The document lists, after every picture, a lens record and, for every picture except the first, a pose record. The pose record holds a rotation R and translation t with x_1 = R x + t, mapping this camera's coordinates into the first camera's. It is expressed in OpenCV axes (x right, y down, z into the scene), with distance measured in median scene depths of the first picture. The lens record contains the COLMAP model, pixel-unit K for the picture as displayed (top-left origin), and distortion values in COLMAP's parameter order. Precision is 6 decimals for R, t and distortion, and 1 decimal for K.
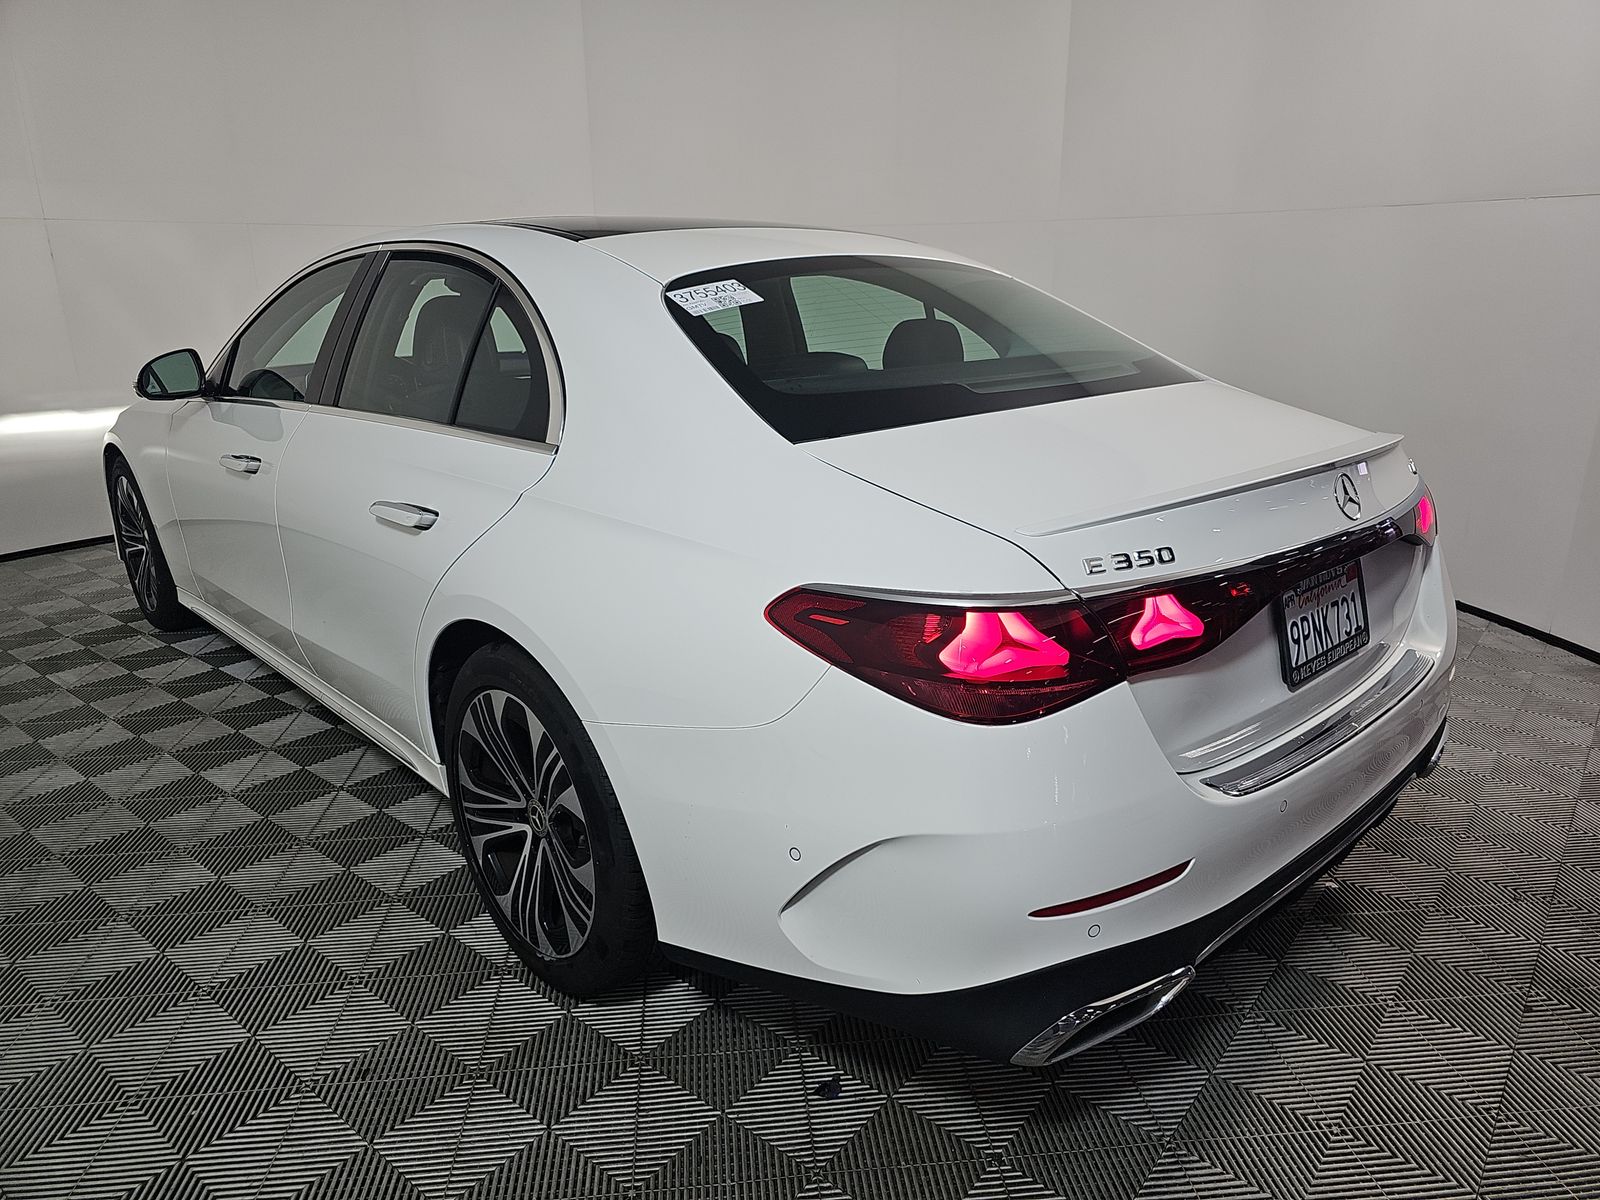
lens RADIAL K [[1084.1, 0, 800.0], [0, 1084.1, 600.0], [0, 0, 1]] dist [0.005723, 0.000747]
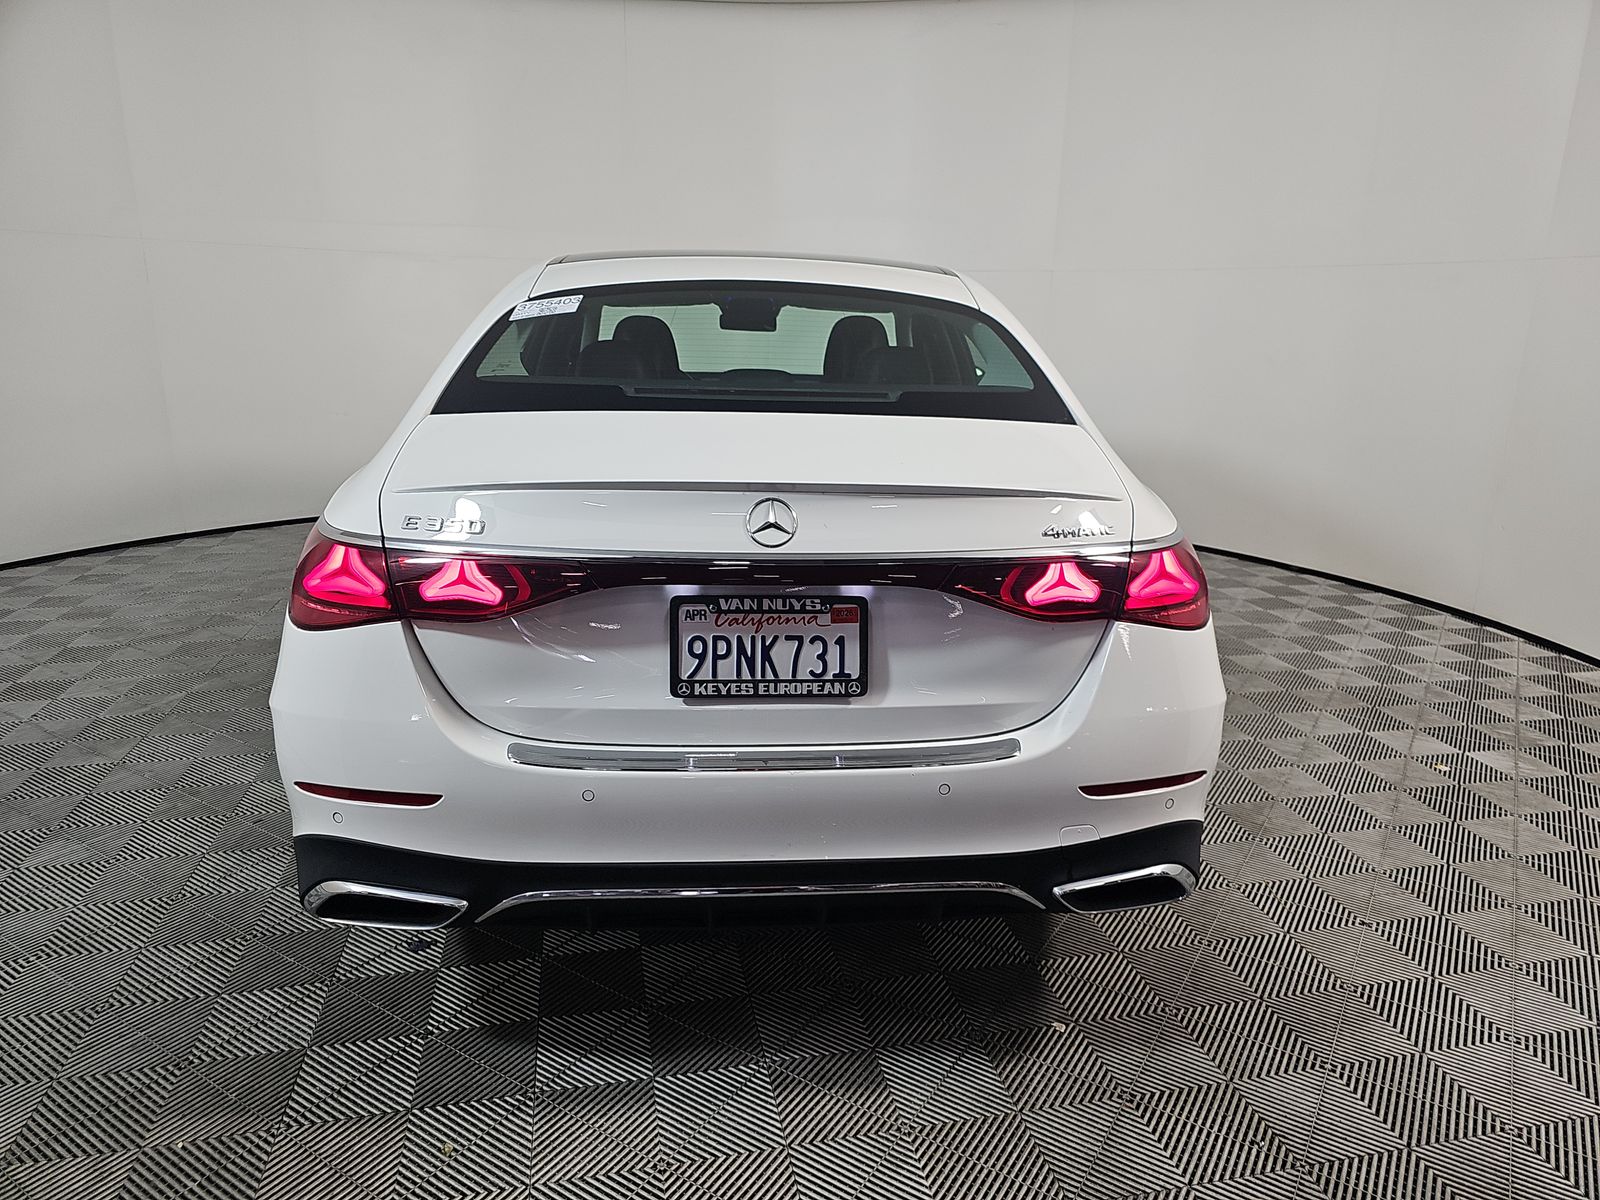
lens RADIAL K [[1084.1, 0, 800.0], [0, 1084.1, 600.0], [0, 0, 1]] dist [0.005723, 0.000747]
pose [[0.781747, 0.182568, -0.596273, 1.032800], [-0.205857, 0.978134, 0.029597, -0.056794], [0.588638, 0.099610, 0.802236, 0.232905]]
